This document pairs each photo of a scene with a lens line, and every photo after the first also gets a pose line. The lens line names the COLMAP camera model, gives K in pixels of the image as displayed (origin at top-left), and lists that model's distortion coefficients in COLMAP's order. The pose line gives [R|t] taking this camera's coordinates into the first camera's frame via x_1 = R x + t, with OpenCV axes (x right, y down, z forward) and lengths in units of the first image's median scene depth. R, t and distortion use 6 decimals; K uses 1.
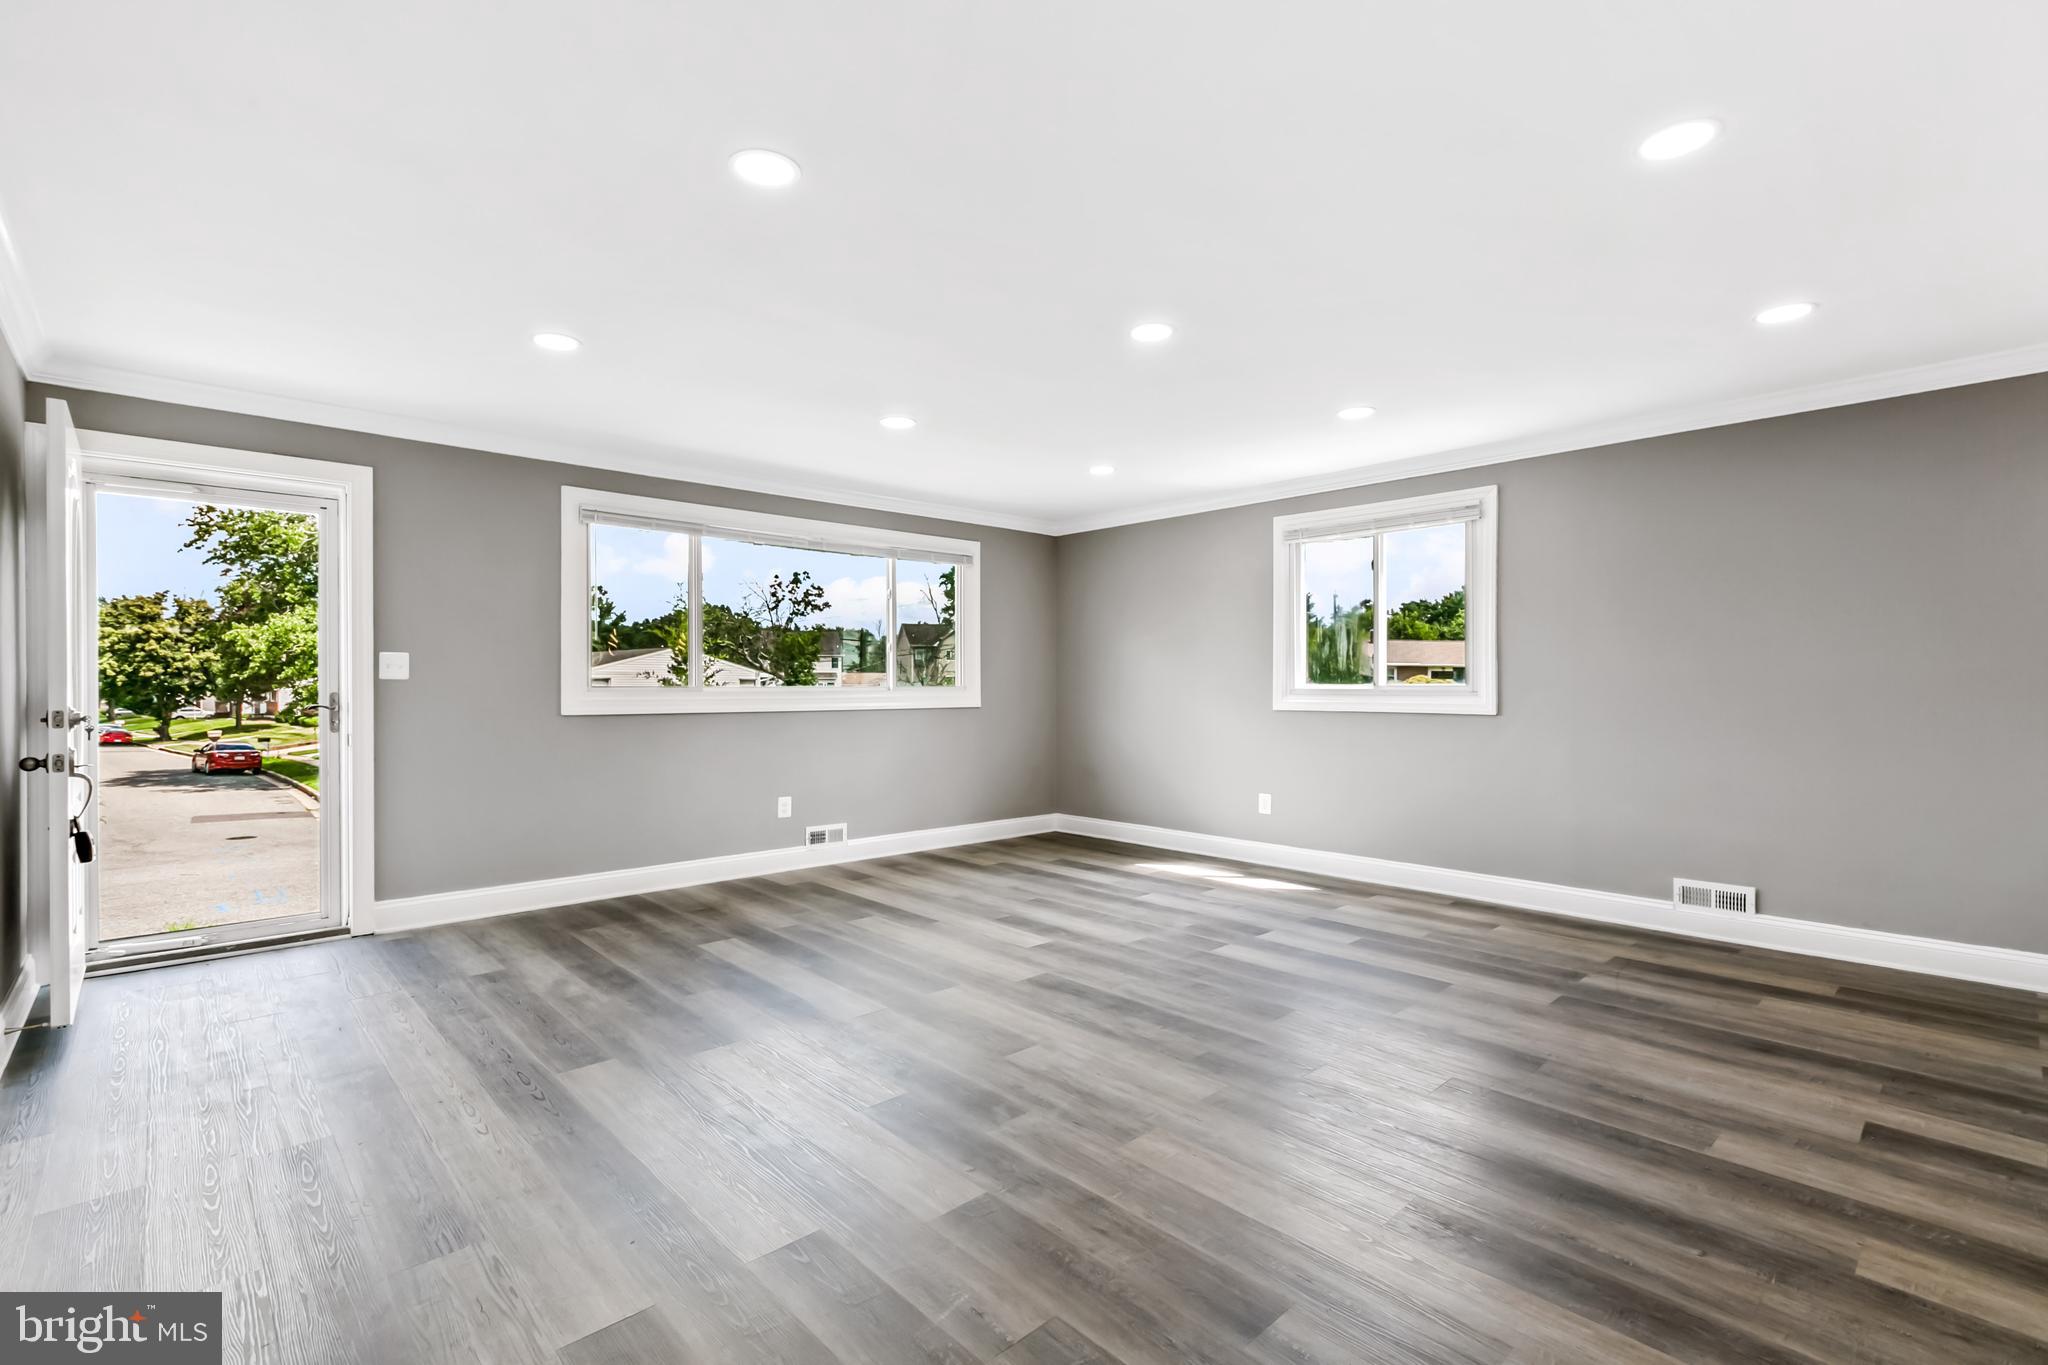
lens RADIAL K [[923.6, 0, 1024.0], [0, 923.6, 682.5], [0, 0, 1]] dist [-0.001944, -0.000299]
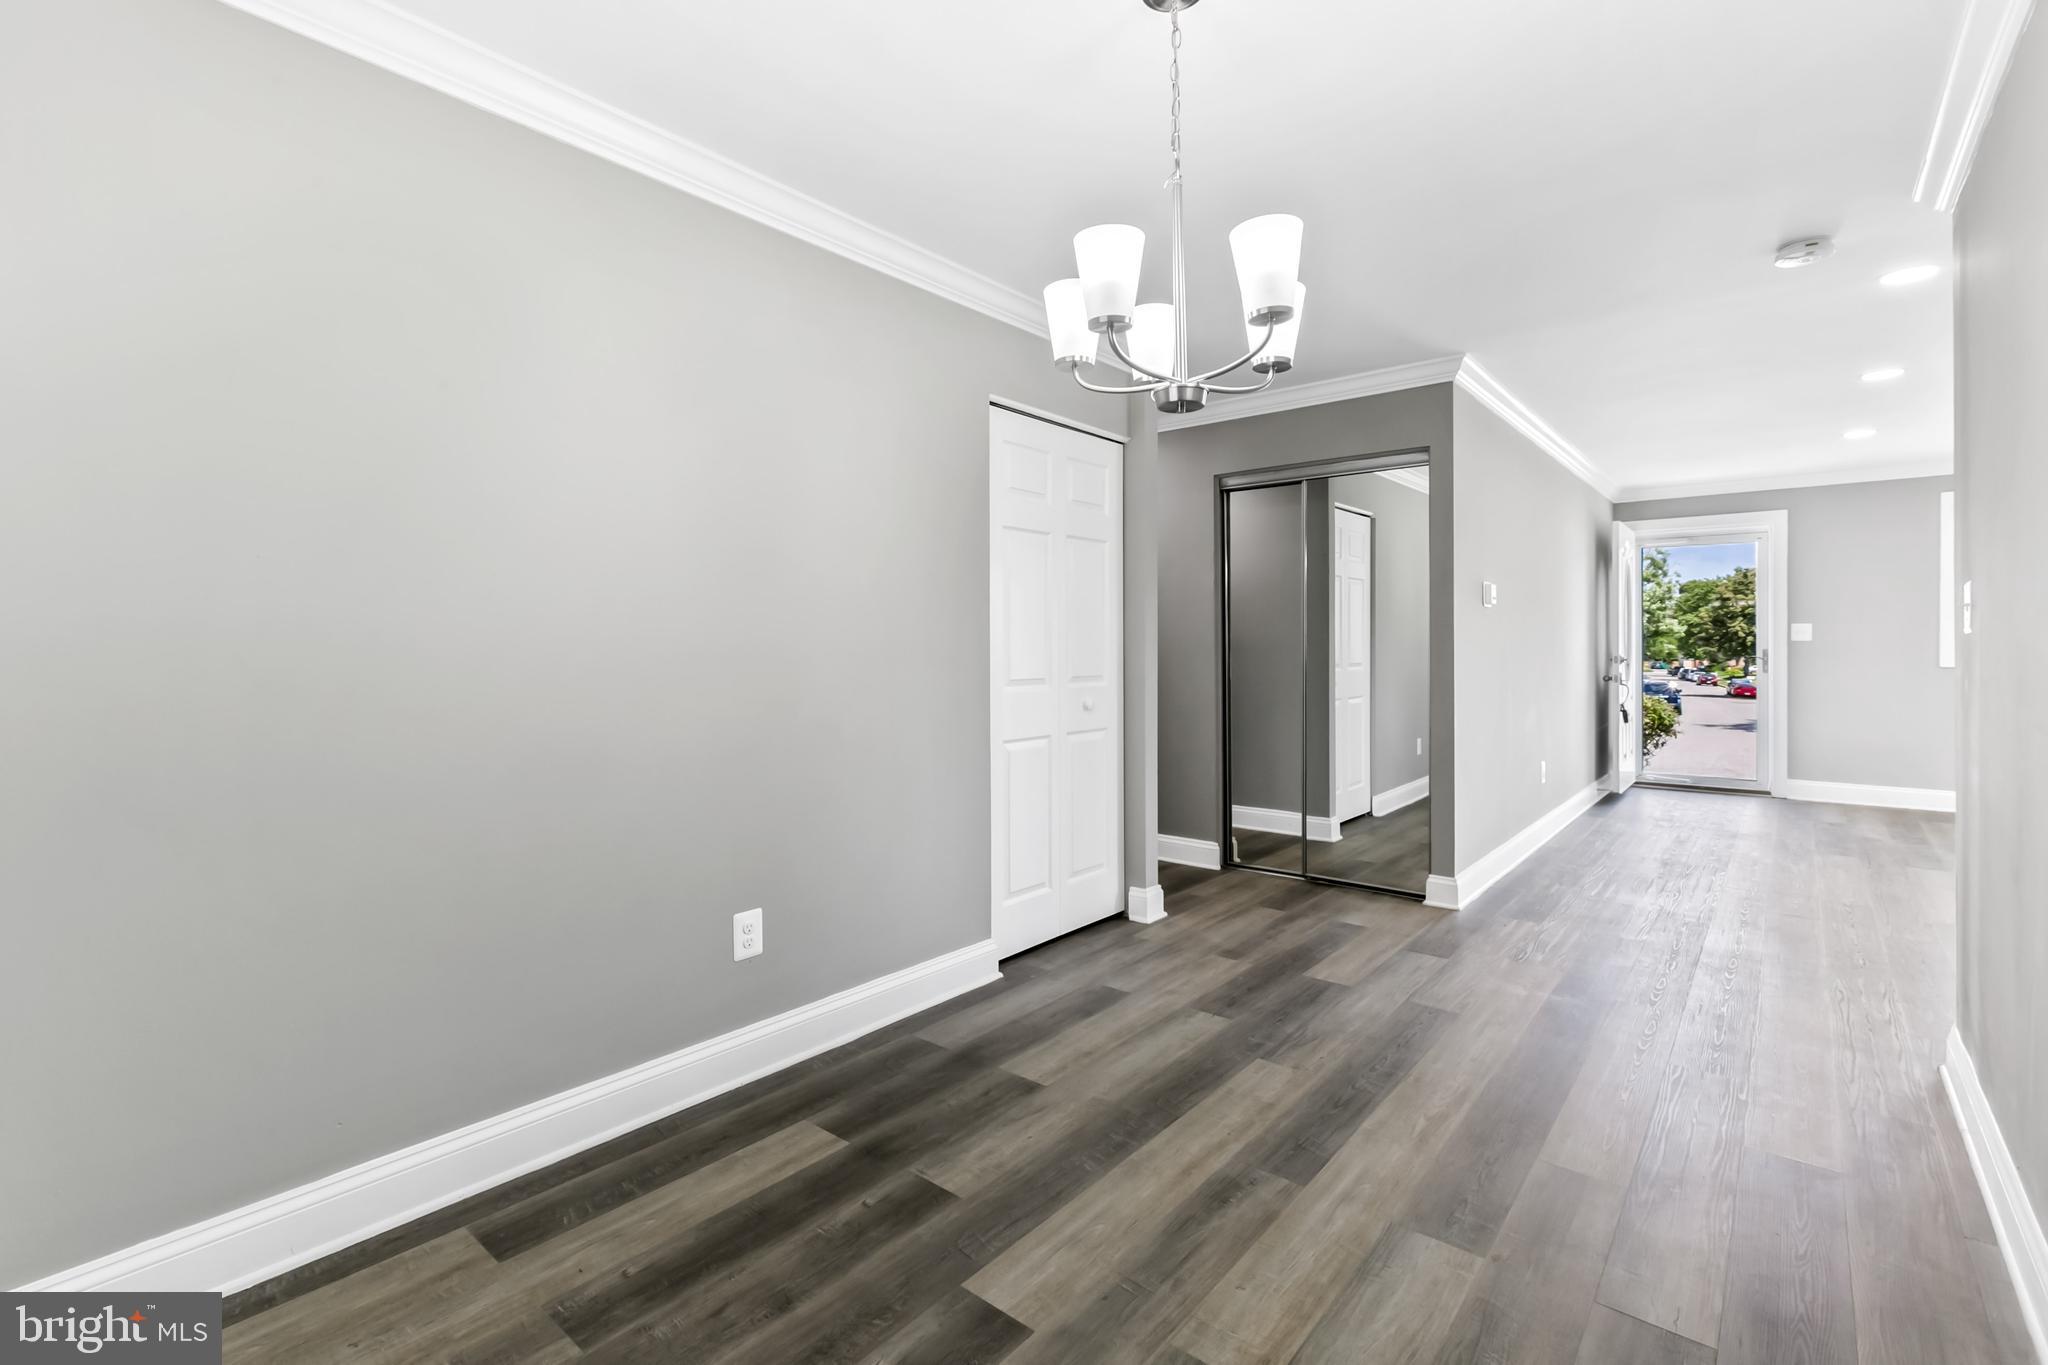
lens RADIAL K [[923.6, 0, 1024.0], [0, 923.6, 682.5], [0, 0, 1]] dist [-0.001944, -0.000299]
pose [[0.121799, 0.035550, -0.991918, 0.728915], [0.008242, 0.999288, 0.036826, -0.001075], [0.992521, -0.012661, 0.121420, -0.516998]]
